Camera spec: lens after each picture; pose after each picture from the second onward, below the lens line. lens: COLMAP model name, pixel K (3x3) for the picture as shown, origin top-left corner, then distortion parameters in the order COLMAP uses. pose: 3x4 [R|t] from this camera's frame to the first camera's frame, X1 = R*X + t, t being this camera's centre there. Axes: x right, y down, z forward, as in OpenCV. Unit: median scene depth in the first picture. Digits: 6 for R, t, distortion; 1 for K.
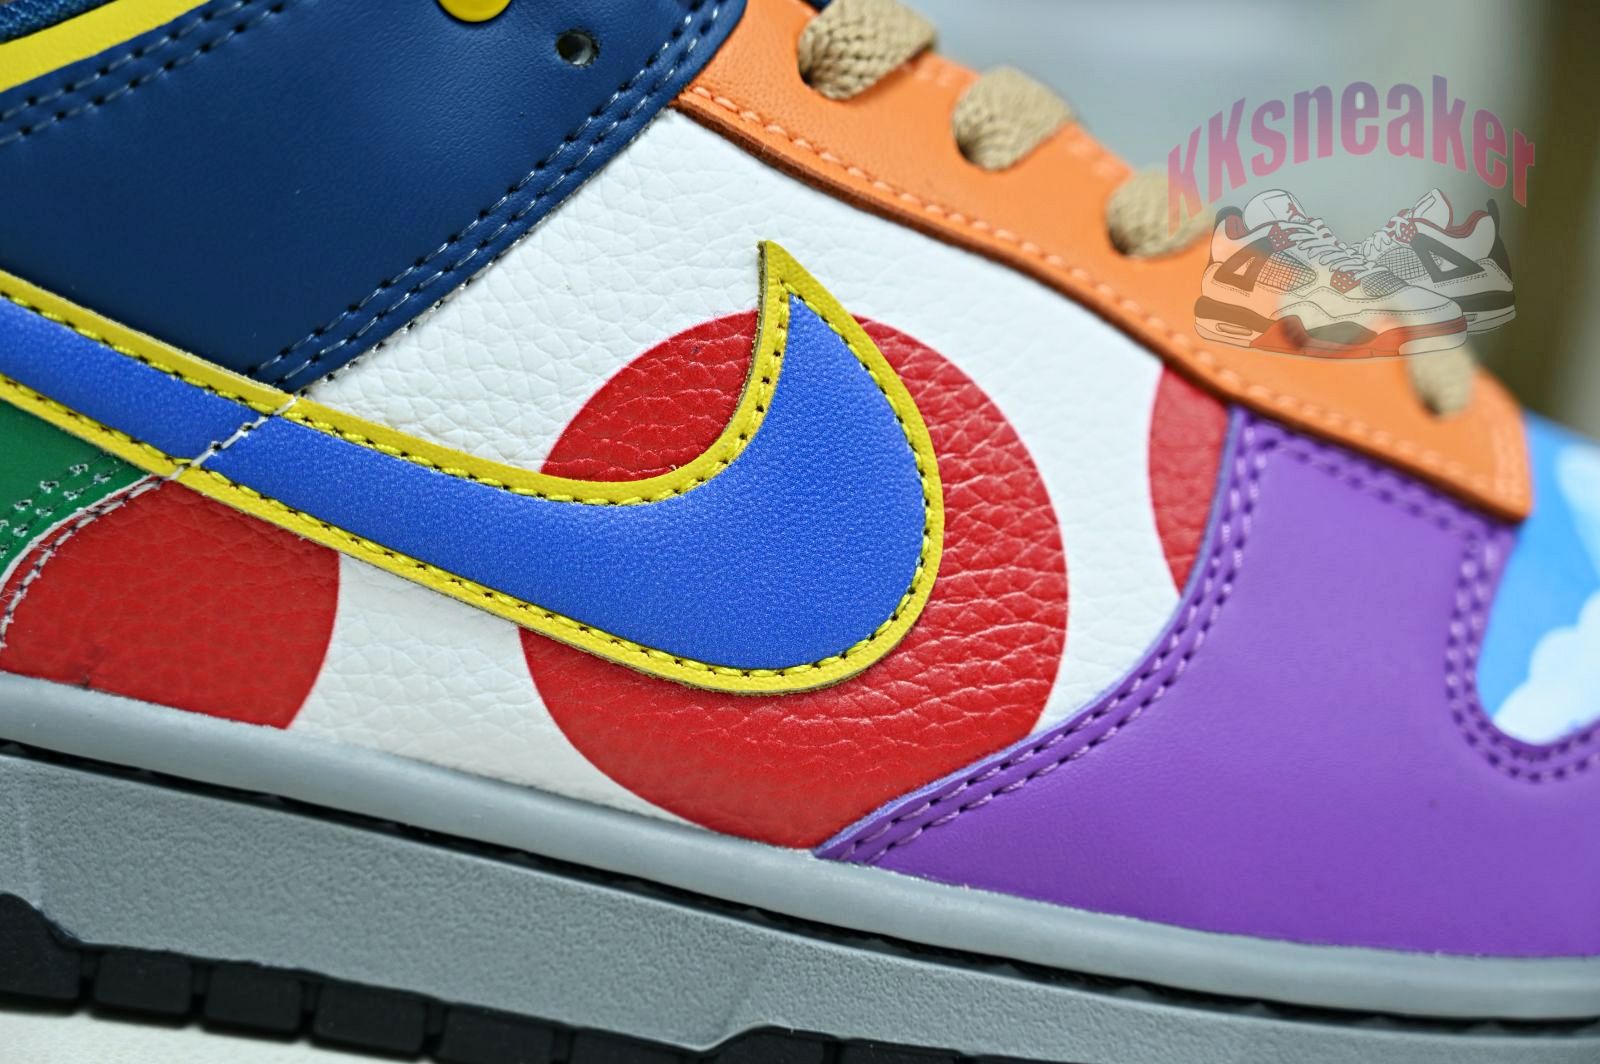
lens RADIAL K [[3519.2, 0, 800.8], [0, 3519.2, 535.0], [0, 0, 1]] dist [0.058728, 0.000000]
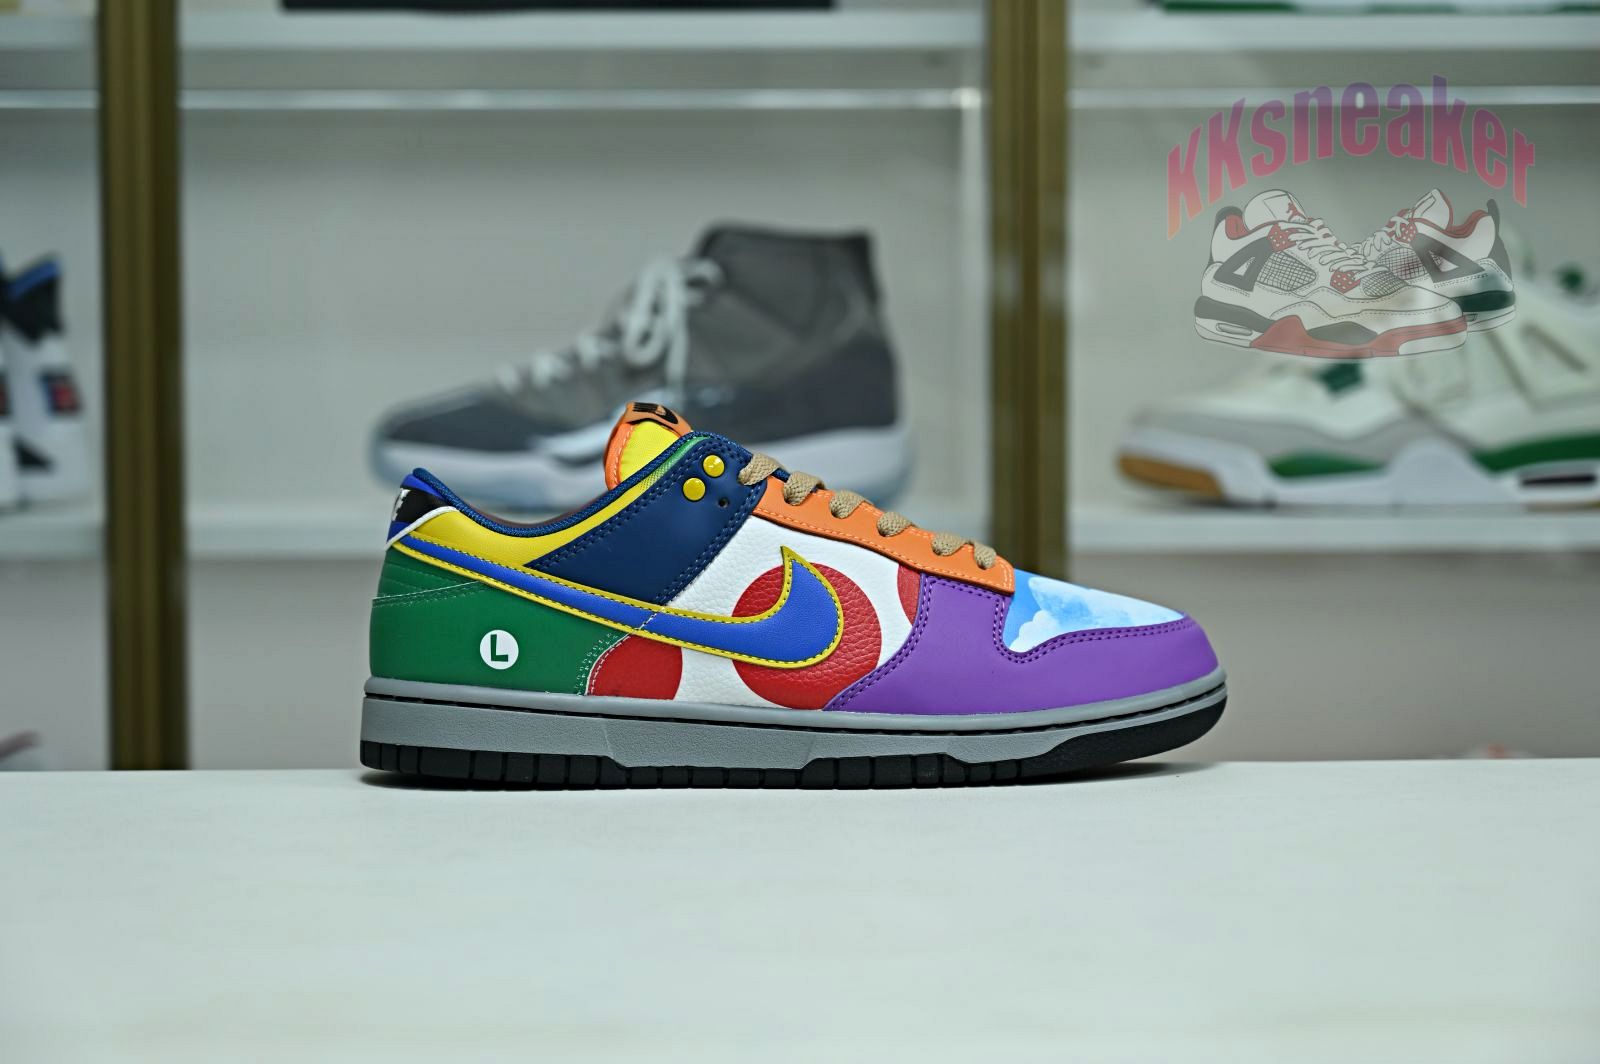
lens RADIAL K [[2710.0, 0, 793.4], [0, 2710.0, 544.1], [0, 0, 1]] dist [0.024920, 0.000000]
pose [[0.986856, -0.160614, -0.017827, 0.051688], [0.157055, 0.979227, -0.128248, 0.276481], [0.038055, 0.123762, 0.991582, -1.785833]]
